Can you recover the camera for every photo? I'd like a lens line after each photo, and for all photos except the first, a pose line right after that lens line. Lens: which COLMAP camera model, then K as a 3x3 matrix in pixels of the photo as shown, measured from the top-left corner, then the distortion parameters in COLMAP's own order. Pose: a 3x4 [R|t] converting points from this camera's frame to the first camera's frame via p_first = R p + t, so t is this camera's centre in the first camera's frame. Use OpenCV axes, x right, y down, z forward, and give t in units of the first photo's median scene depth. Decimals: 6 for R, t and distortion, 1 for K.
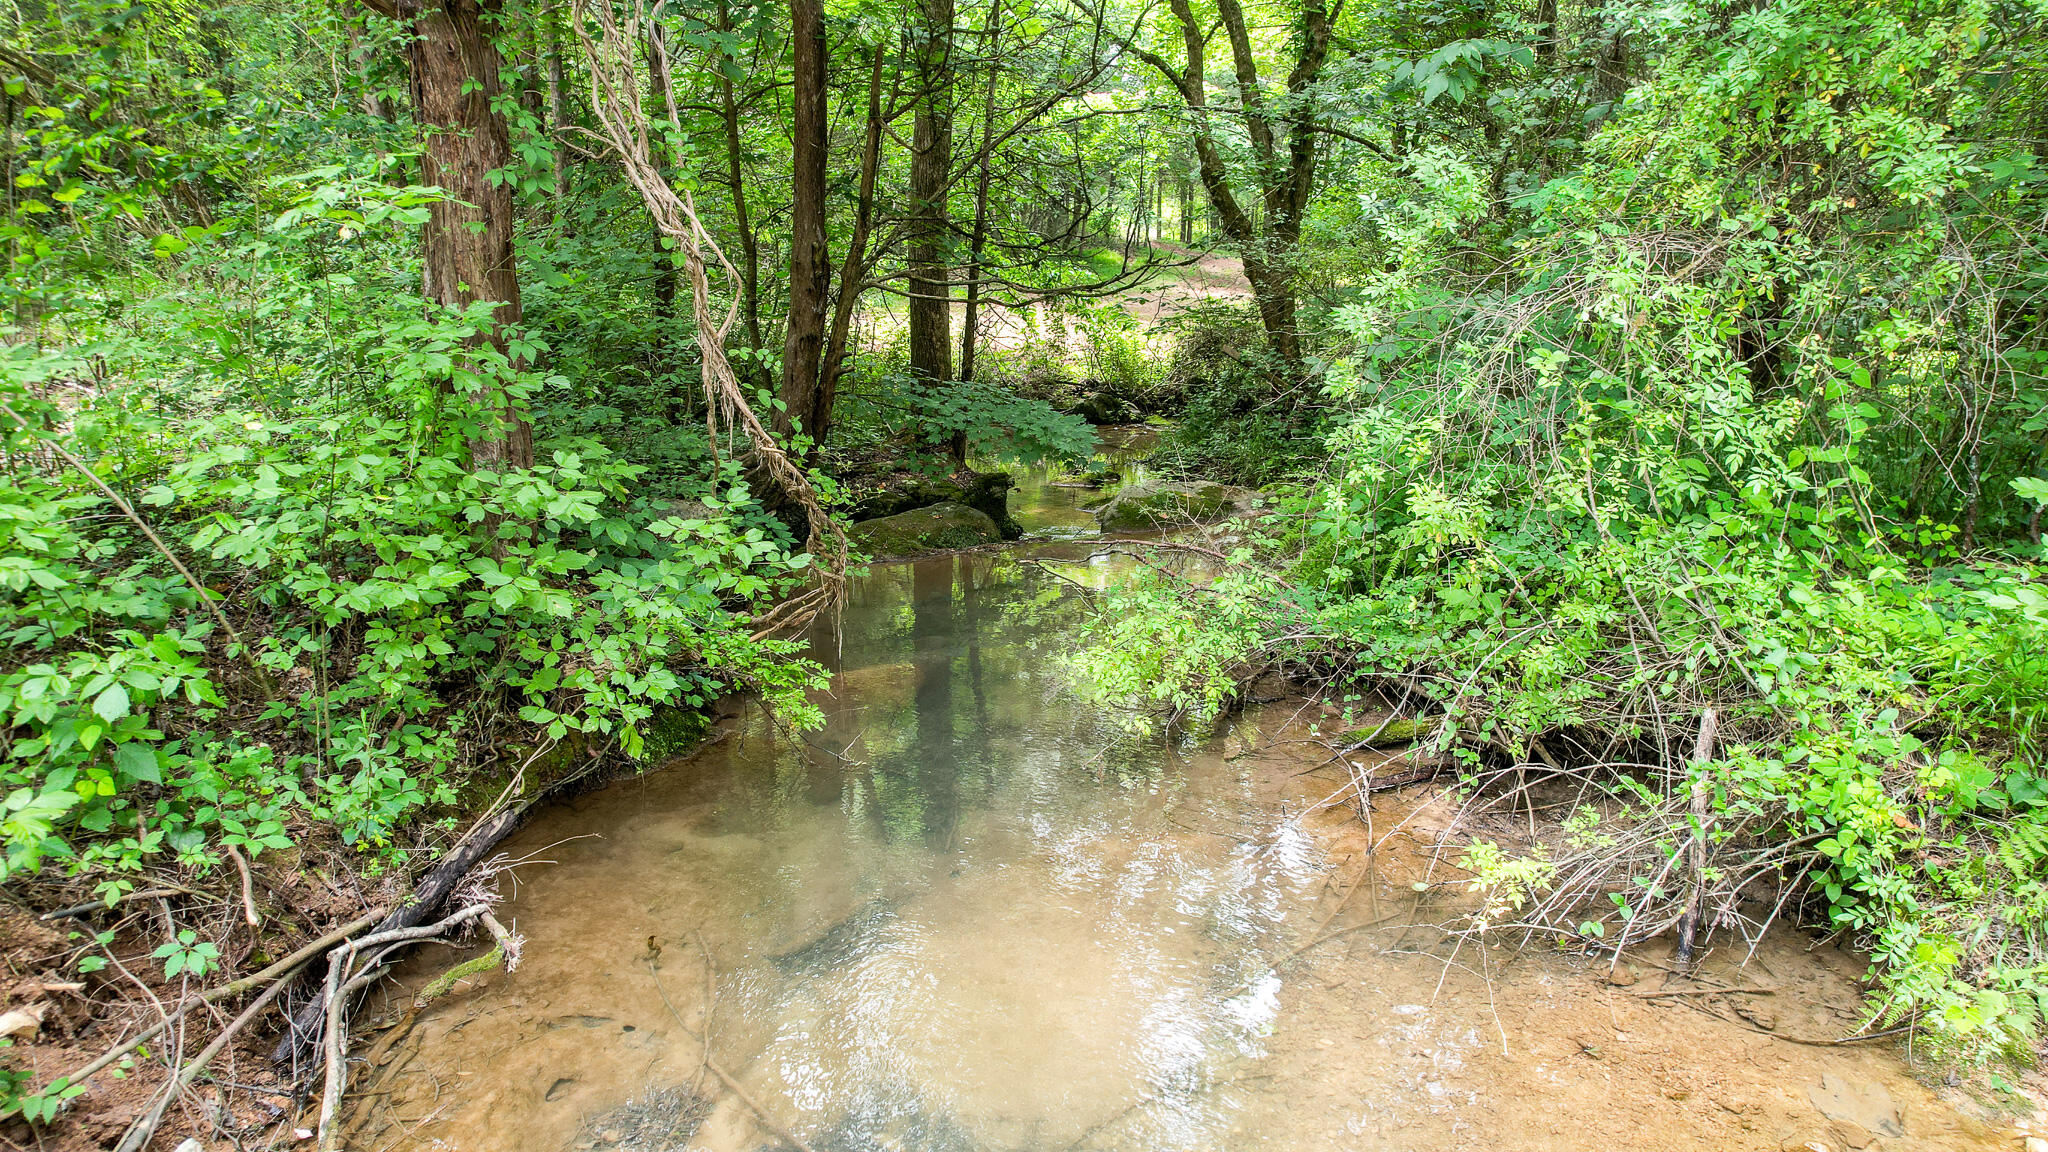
lens RADIAL K [[1307.5, 0, 1024.5], [0, 1307.5, 575.7], [0, 0, 1]] dist [-0.023815, 0.005776]
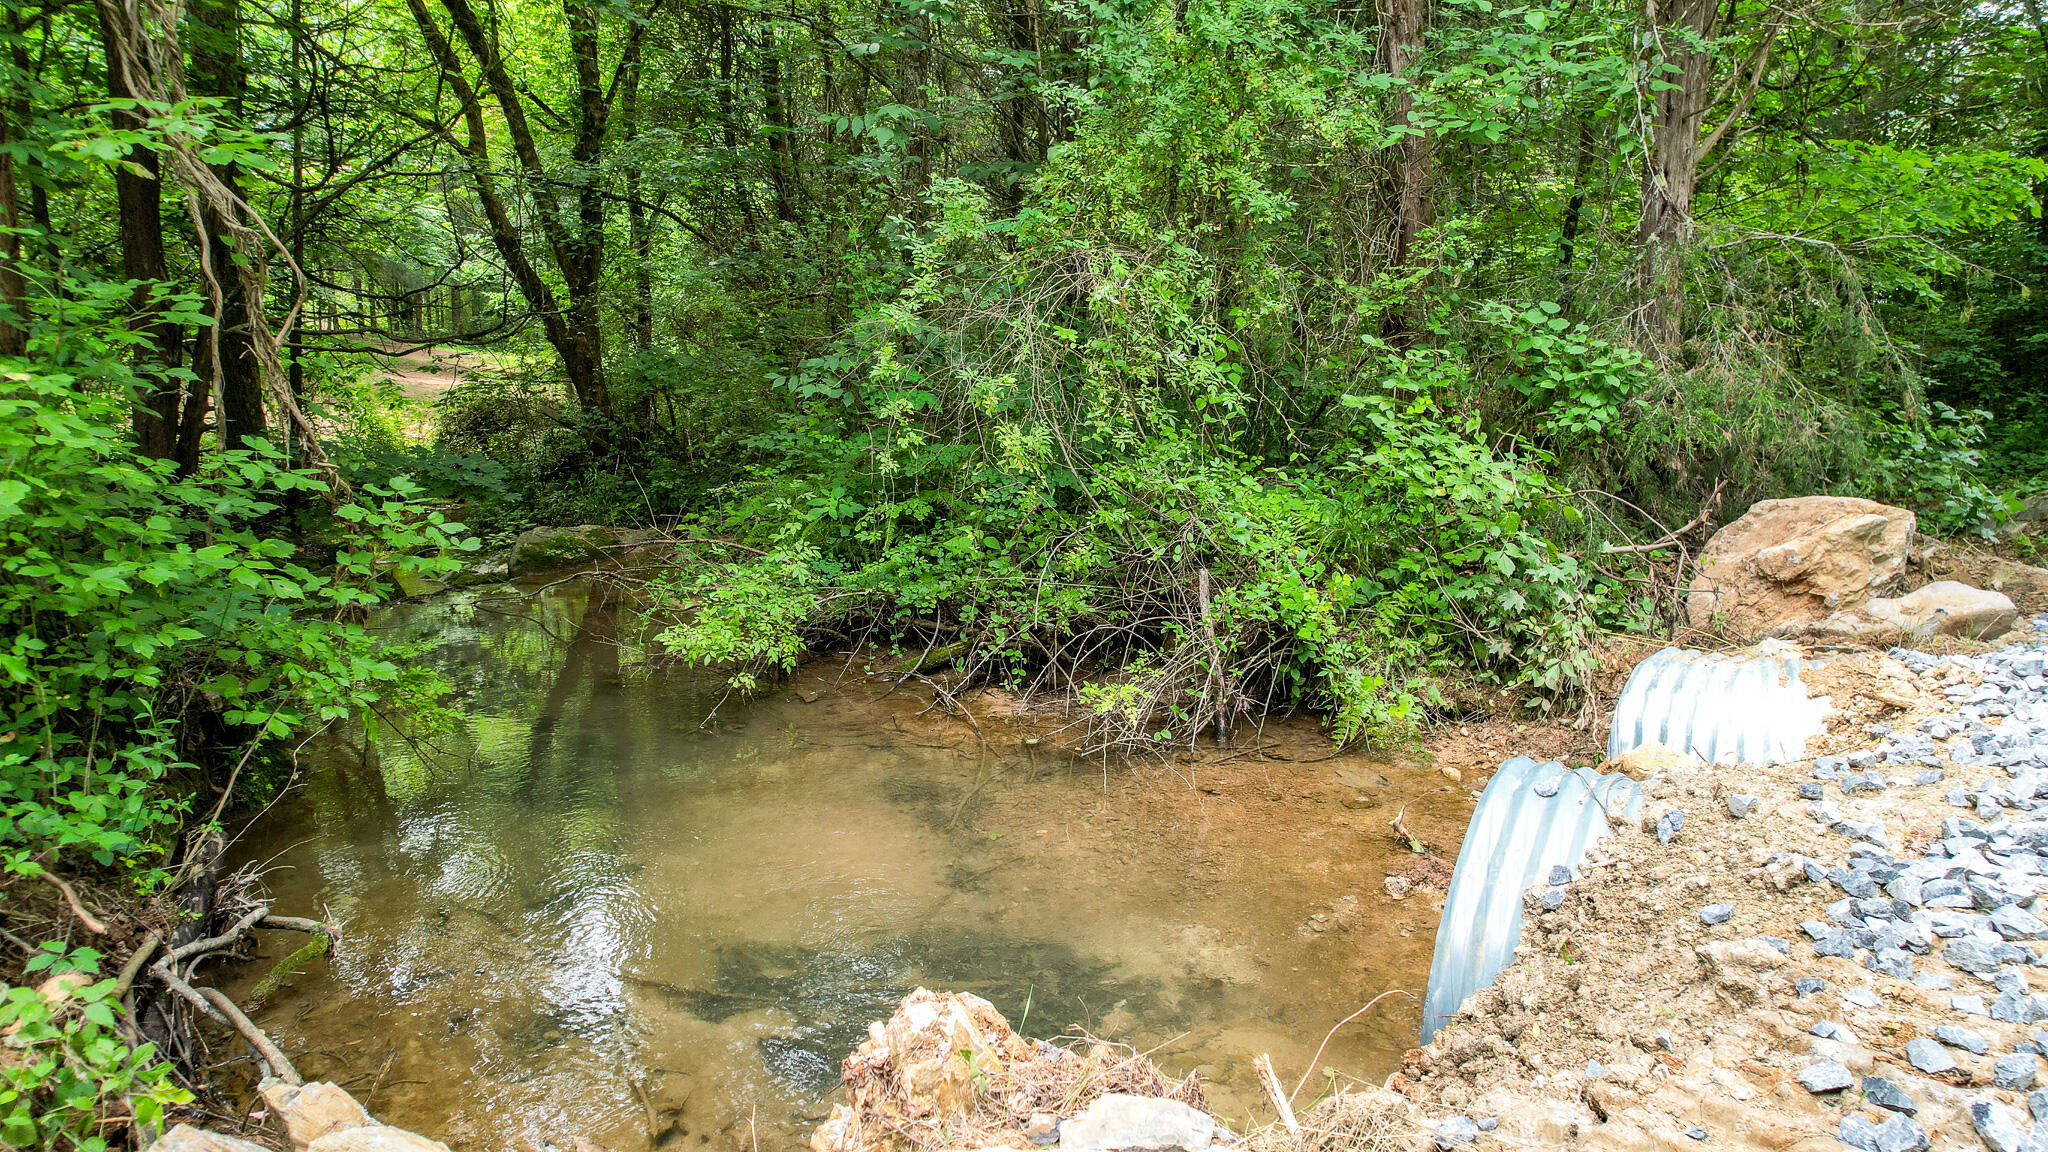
lens RADIAL K [[1307.5, 0, 1019.6], [0, 1307.5, 575.7], [0, 0, 1]] dist [-0.023815, 0.005776]
pose [[0.818819, -0.107729, 0.563853, -0.430079], [0.147571, 0.988725, -0.025395, 0.111587], [-0.554760, 0.104002, 0.825485, -0.074325]]
